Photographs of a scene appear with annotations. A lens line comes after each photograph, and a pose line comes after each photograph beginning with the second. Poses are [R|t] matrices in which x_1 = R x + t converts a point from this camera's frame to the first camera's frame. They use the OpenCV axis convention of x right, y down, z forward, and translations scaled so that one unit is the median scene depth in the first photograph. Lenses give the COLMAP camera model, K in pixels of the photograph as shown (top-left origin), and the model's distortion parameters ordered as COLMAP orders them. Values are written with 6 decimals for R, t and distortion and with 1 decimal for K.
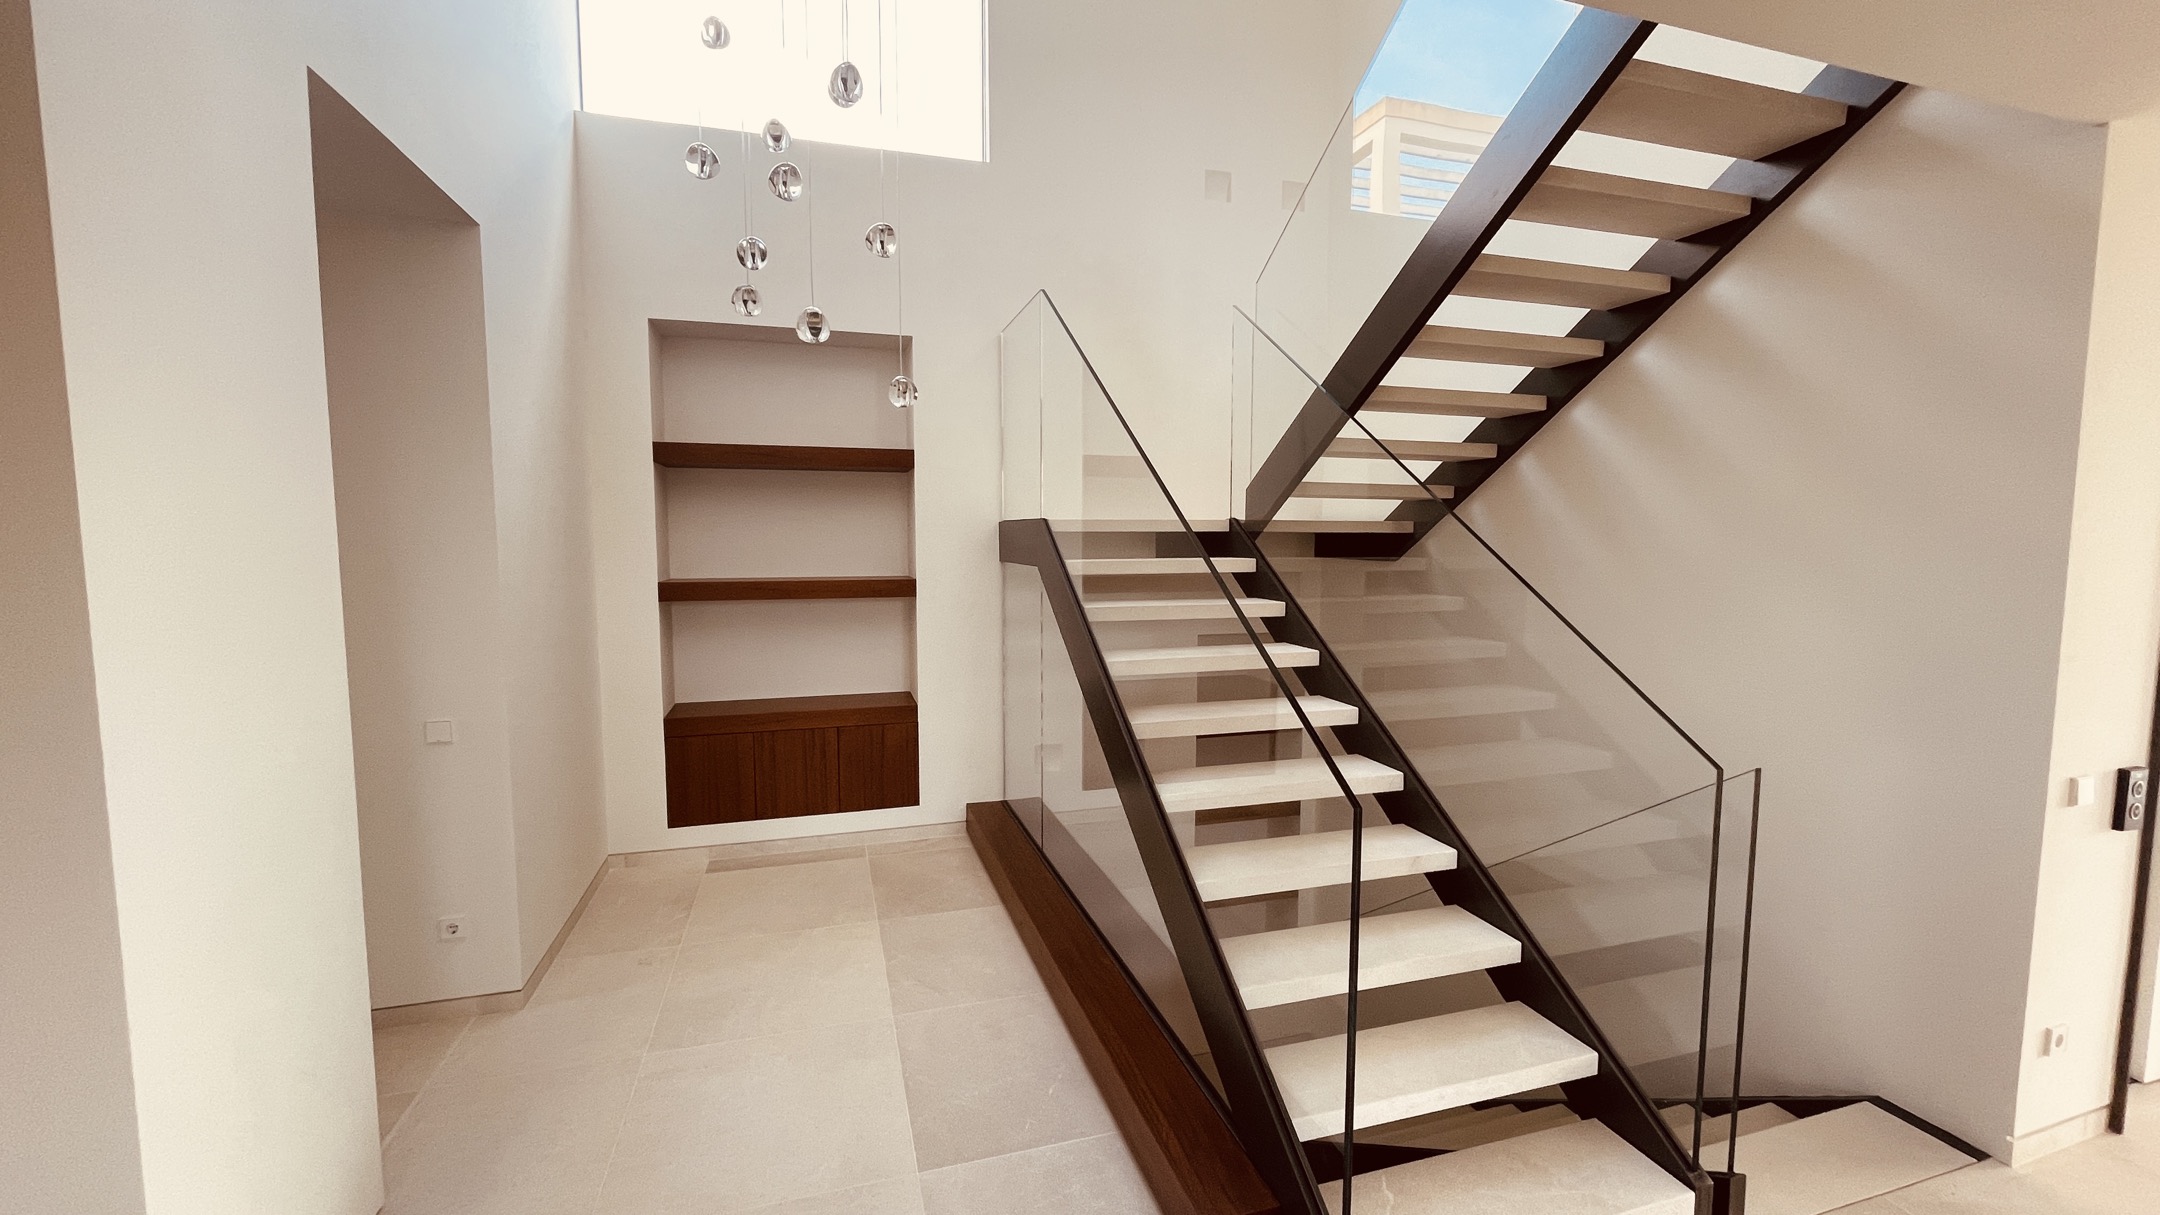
lens RADIAL K [[866.8, 0, 1080.0], [0, 866.8, 607.5], [0, 0, 1]] dist [0.001595, 0.000125]
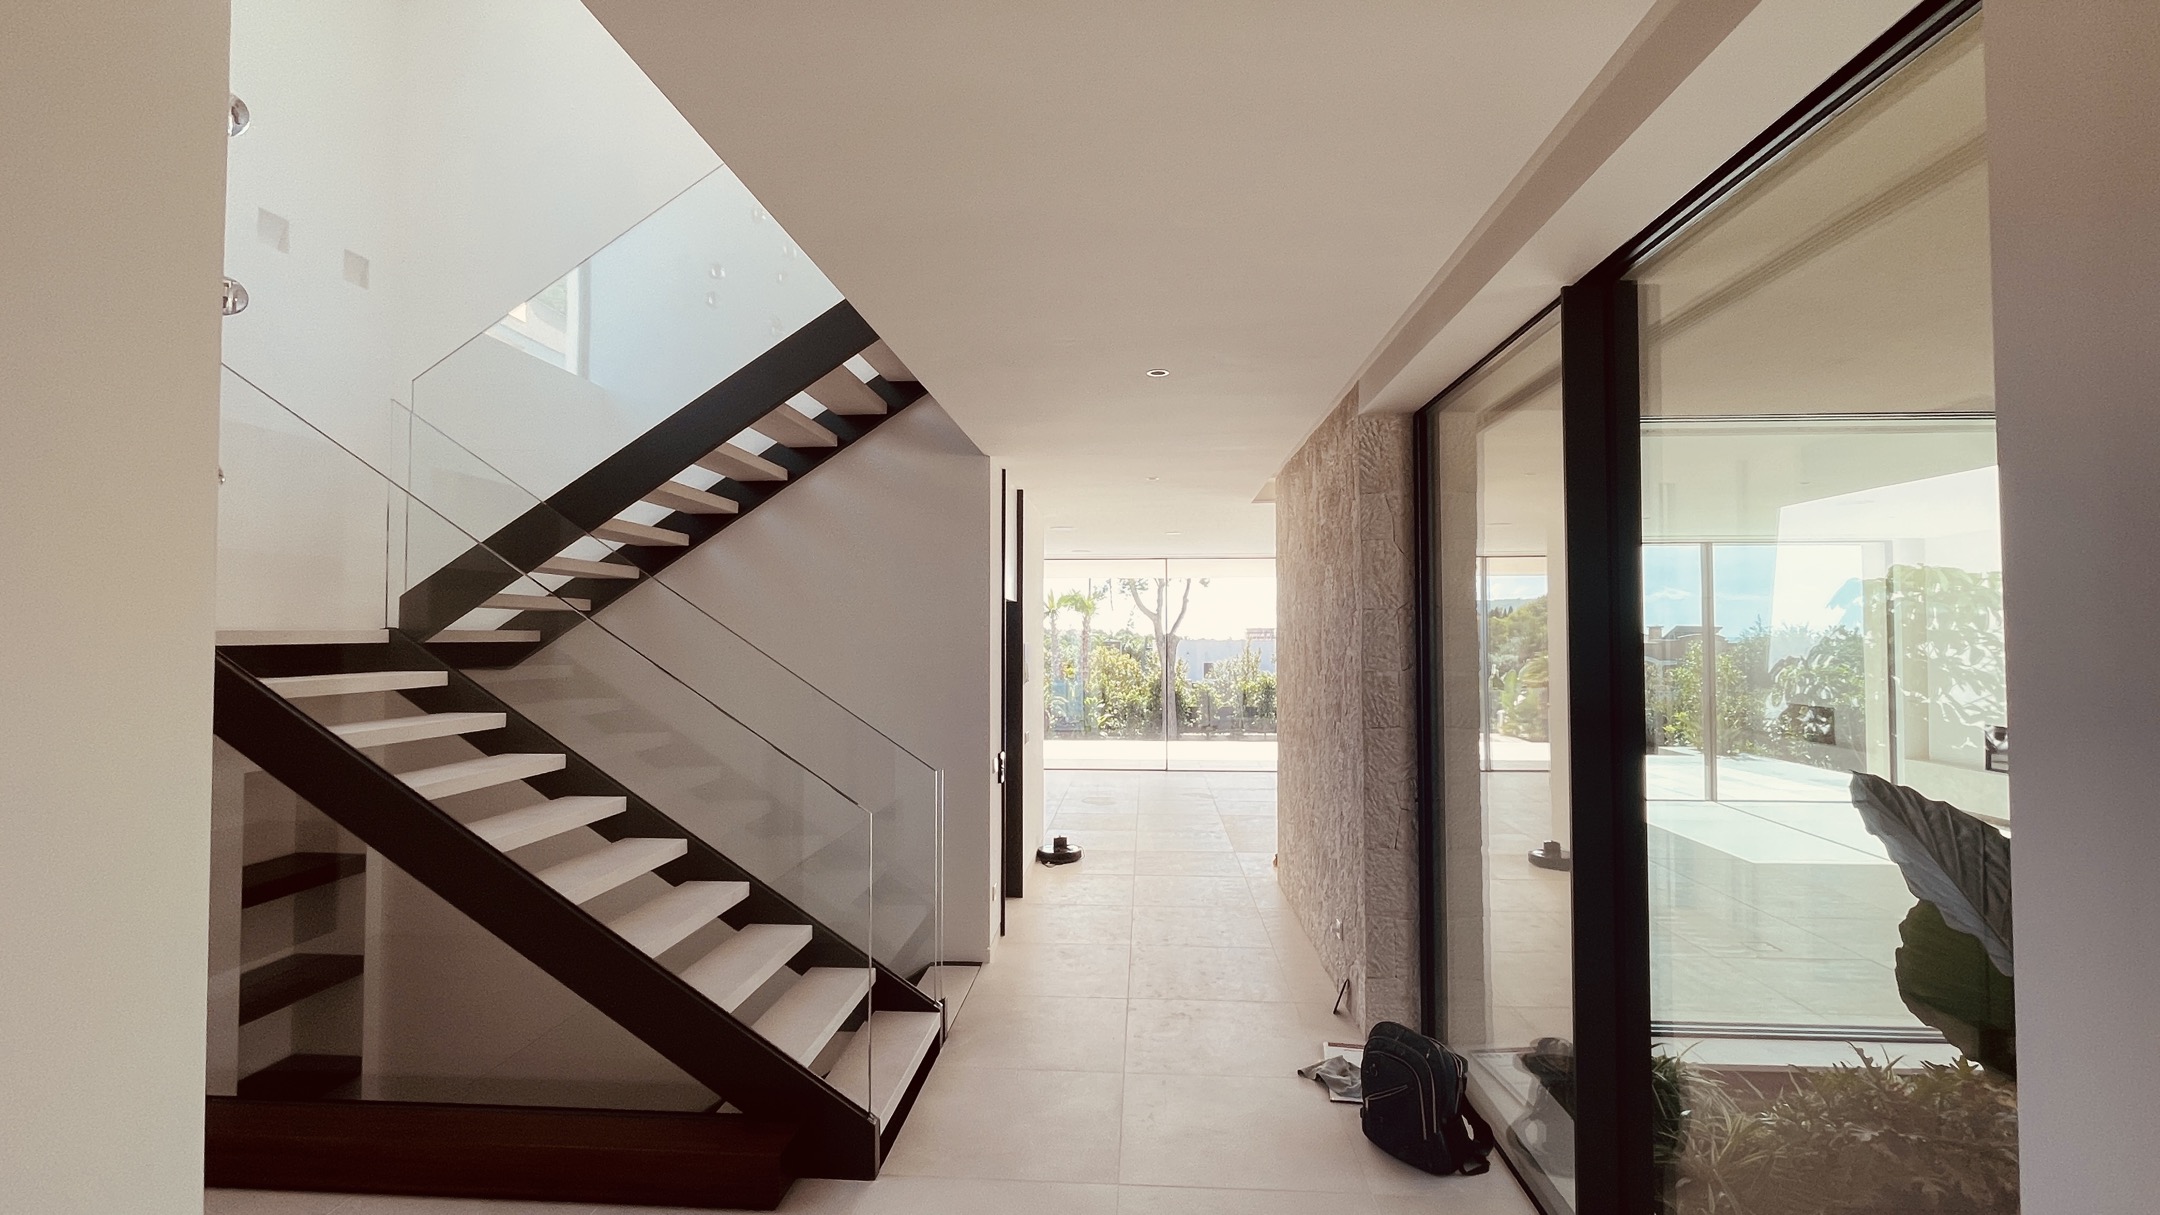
lens RADIAL K [[951.7, 0, 1080.0], [0, 951.7, 607.5], [0, 0, 1]] dist [-0.000280, -0.000042]
pose [[0.362188, 0.023925, 0.931798, -0.493821], [0.080539, 0.995128, -0.056857, -0.010592], [-0.928619, 0.095639, 0.358497, -0.021454]]
